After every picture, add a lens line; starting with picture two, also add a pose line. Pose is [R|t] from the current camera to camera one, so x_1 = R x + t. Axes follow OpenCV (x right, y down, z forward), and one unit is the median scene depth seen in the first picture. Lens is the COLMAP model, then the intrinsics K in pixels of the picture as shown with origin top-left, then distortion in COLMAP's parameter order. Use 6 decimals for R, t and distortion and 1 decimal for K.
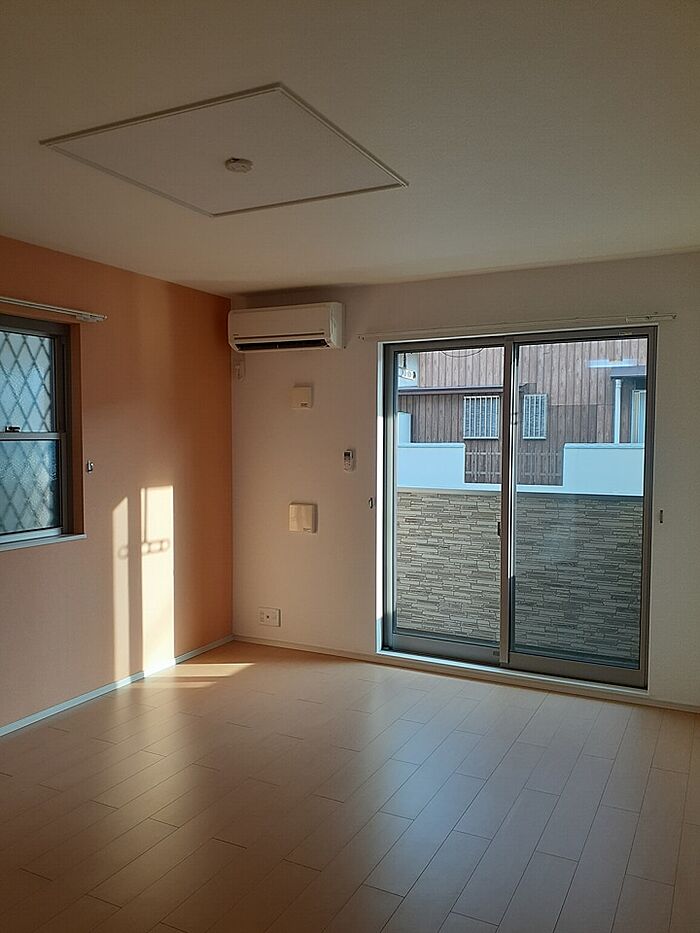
lens RADIAL K [[741.0, 0, 352.2], [0, 741.0, 468.0], [0, 0, 1]] dist [0.005262, 0.004746]
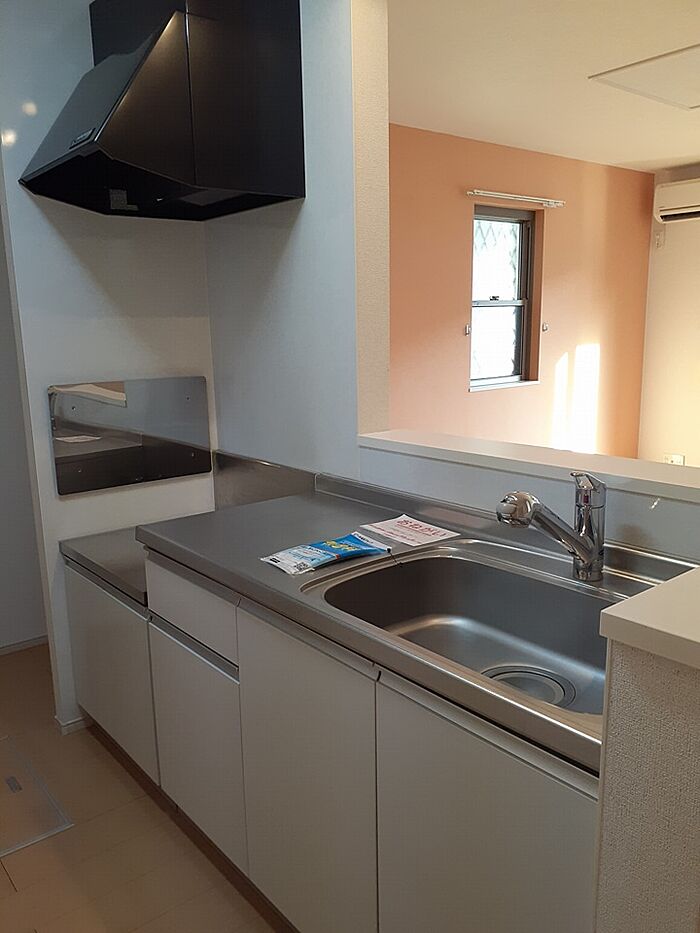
lens RADIAL K [[741.0, 0, 349.1], [0, 741.0, 463.9], [0, 0, 1]] dist [0.005262, 0.004746]
pose [[0.921707, 0.058134, -0.383505, -0.155097], [0.006401, 0.986291, 0.164892, 0.016707], [0.387833, -0.154437, 0.908699, -0.295628]]
